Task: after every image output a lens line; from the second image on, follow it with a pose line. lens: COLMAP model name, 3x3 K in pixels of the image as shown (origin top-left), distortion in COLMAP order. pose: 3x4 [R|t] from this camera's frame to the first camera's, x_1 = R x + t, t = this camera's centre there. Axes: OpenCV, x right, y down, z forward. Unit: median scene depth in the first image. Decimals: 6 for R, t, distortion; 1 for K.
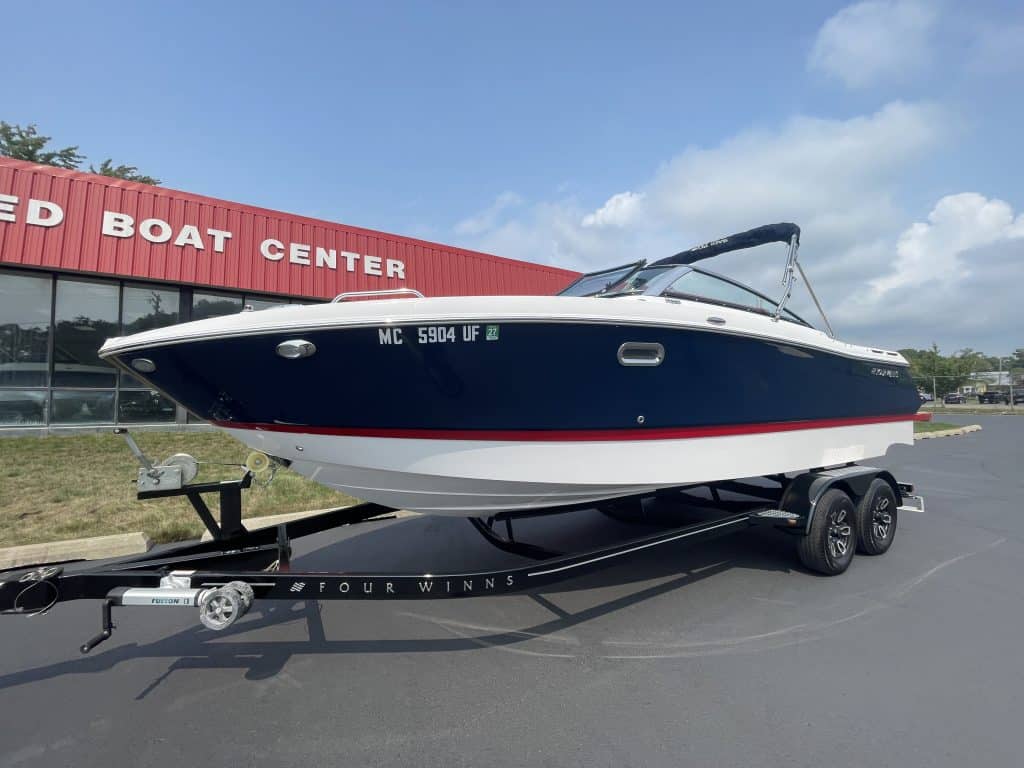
lens RADIAL K [[412.6, 0, 512.1], [0, 412.6, 392.0], [0, 0, 1]] dist [0.001164, -0.000747]
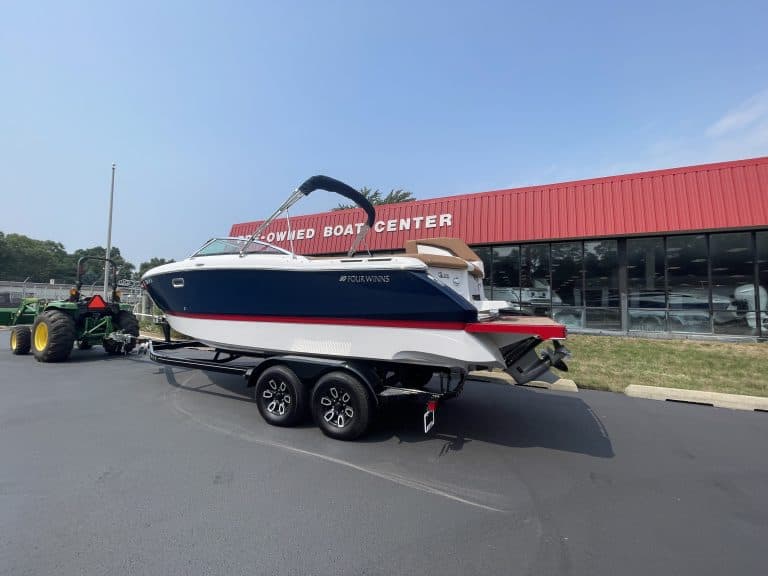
lens RADIAL K [[309.4, 0, 378.6], [0, 309.4, 289.2], [0, 0, 1]] dist [0.001164, -0.000747]
pose [[0.578351, -0.036394, -0.814976, 0.544347], [-0.005540, 0.998806, -0.048535, 0.007270], [0.815769, 0.032585, 0.577459, 0.189023]]
